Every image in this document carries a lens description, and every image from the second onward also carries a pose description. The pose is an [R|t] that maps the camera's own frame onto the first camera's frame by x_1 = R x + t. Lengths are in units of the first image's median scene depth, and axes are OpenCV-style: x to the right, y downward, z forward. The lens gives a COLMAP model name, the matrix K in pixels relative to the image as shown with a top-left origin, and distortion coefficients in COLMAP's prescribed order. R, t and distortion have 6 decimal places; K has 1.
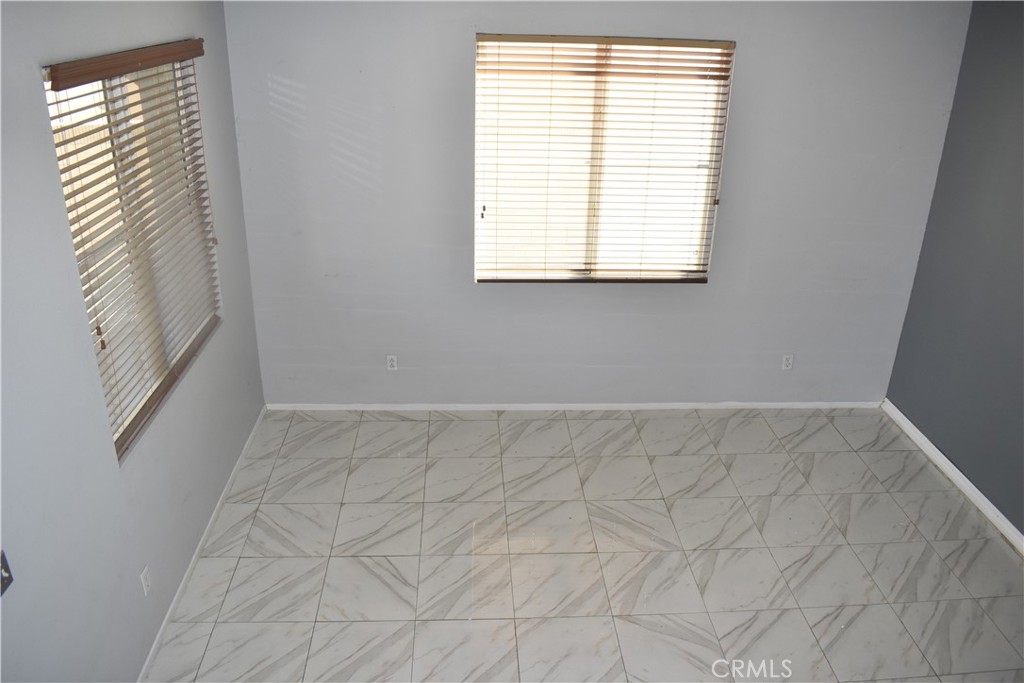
lens RADIAL K [[807.7, 0, 512.0], [0, 807.7, 341.5], [0, 0, 1]] dist [-0.050790, -0.006742]
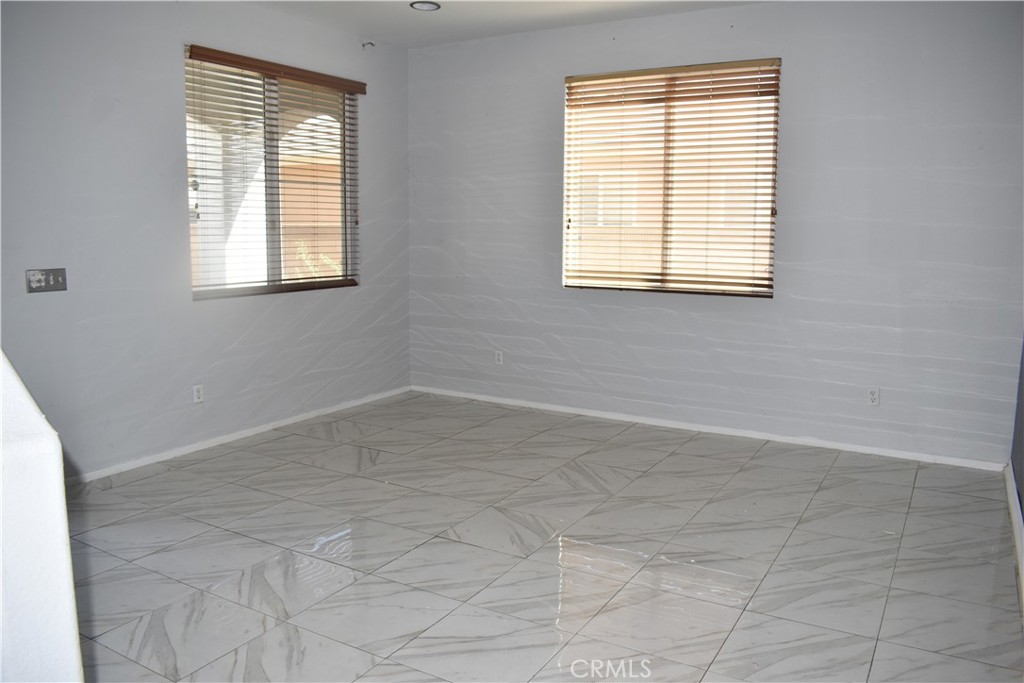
lens RADIAL K [[784.6, 0, 507.9], [0, 784.6, 361.8], [0, 0, 1]] dist [-0.001481, -0.122940]
pose [[0.828737, 0.074645, -0.554637, 0.584064], [-0.213243, 0.958417, -0.189641, 0.289036], [0.517418, 0.275435, 0.810194, 0.090660]]
